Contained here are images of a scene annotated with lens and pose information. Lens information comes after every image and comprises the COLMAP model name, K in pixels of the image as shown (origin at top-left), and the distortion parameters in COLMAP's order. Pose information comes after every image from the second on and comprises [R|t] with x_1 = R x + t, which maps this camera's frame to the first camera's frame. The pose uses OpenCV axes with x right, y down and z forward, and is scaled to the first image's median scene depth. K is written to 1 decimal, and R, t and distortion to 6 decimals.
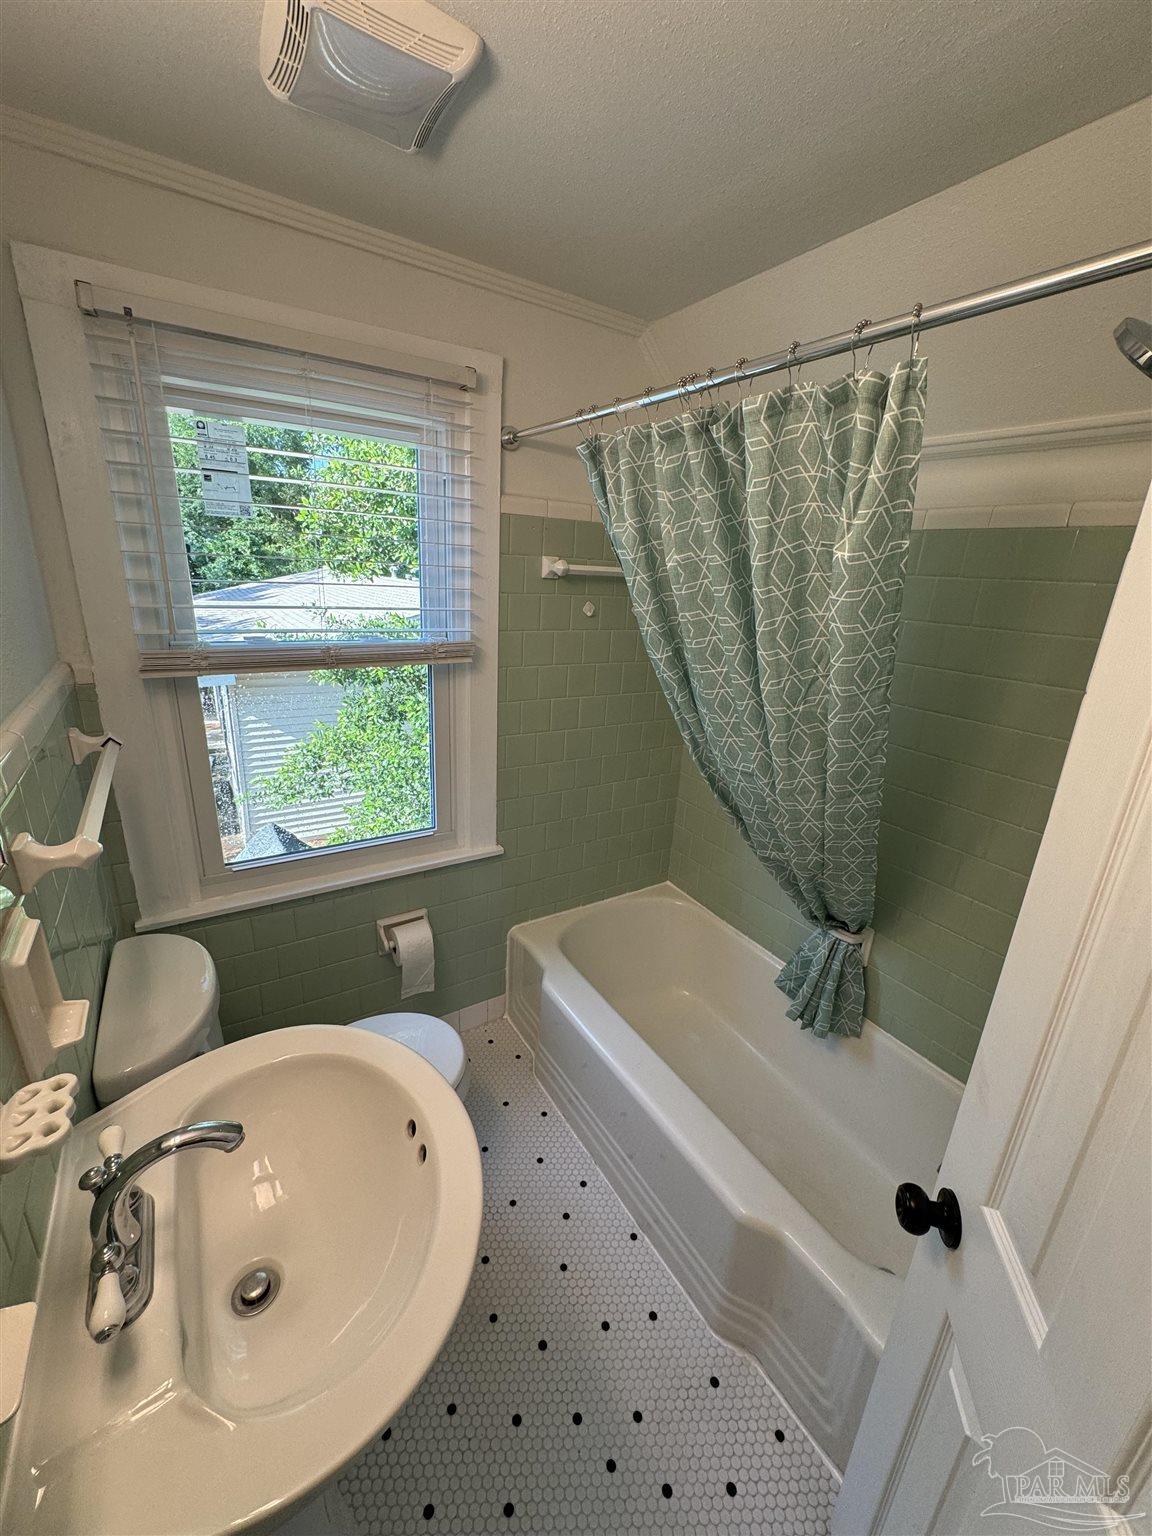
lens RADIAL K [[615.6, 0, 575.6], [0, 615.6, 766.9], [0, 0, 1]] dist [-0.008165, 0.000699]
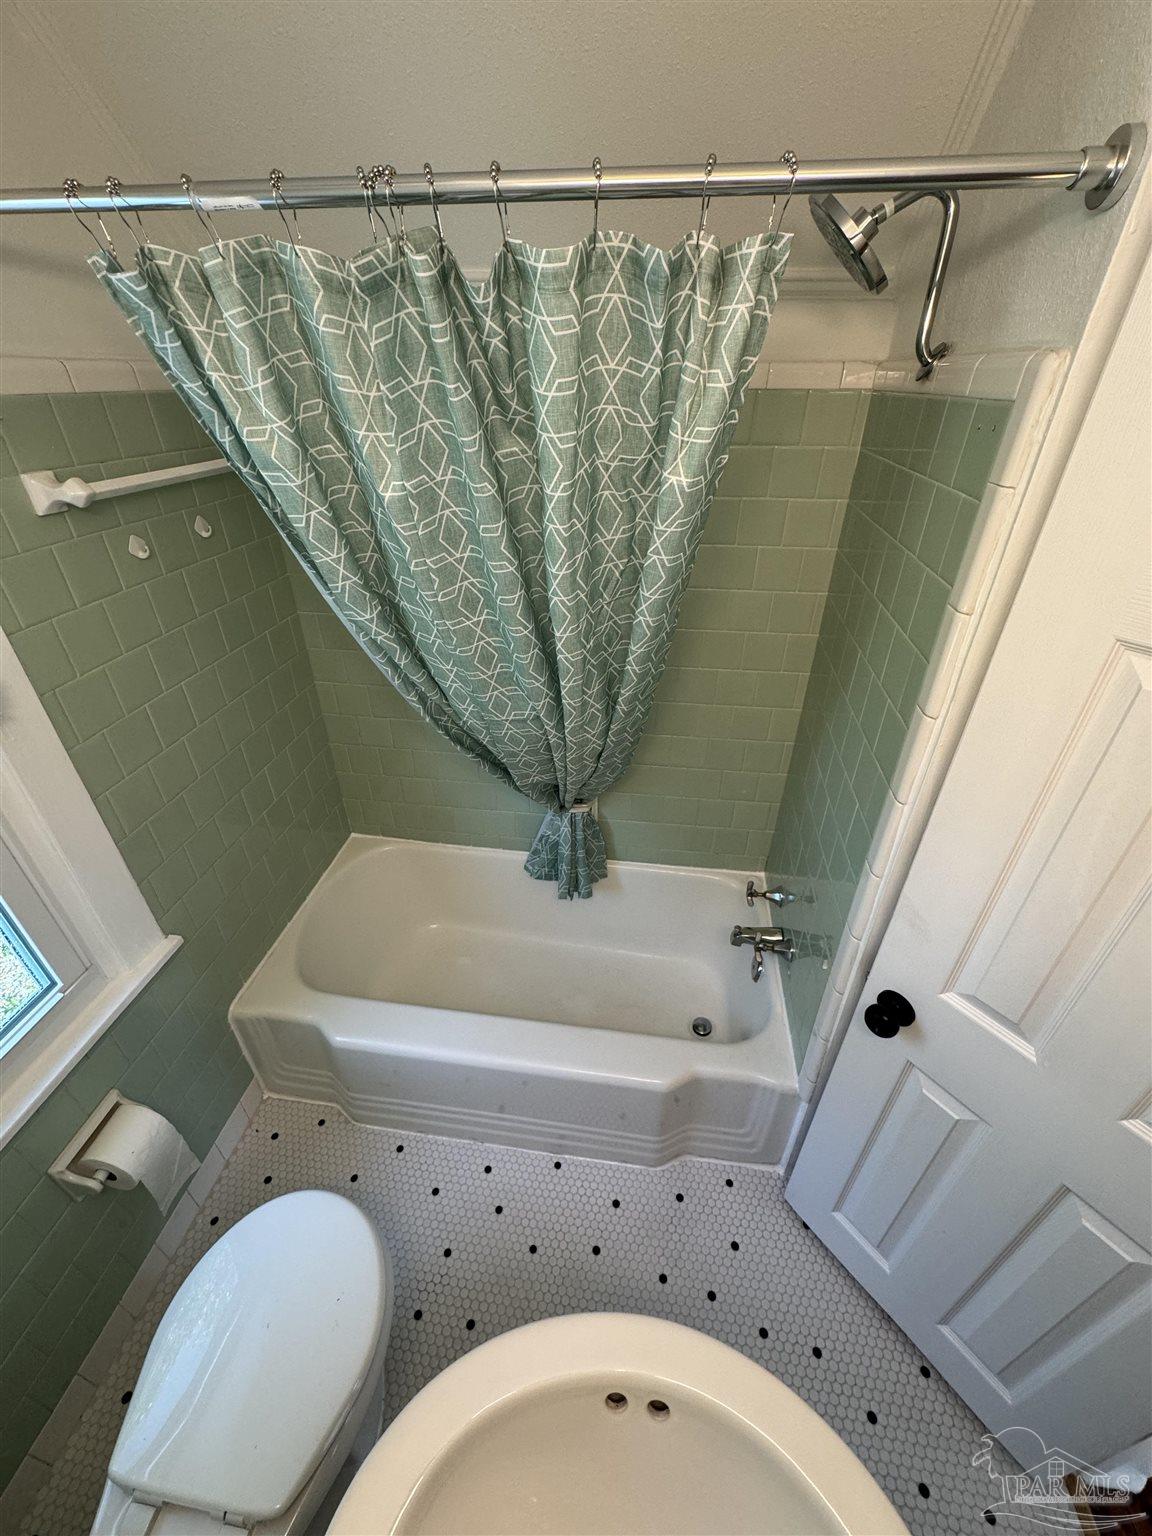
lens RADIAL K [[615.6, 0, 580.6], [0, 615.6, 767.2], [0, 0, 1]] dist [-0.008165, 0.000699]
pose [[0.640209, -0.455881, 0.618308, -0.242179], [0.266558, 0.886700, 0.377769, -0.243921], [-0.720471, -0.077037, 0.689193, 0.339682]]
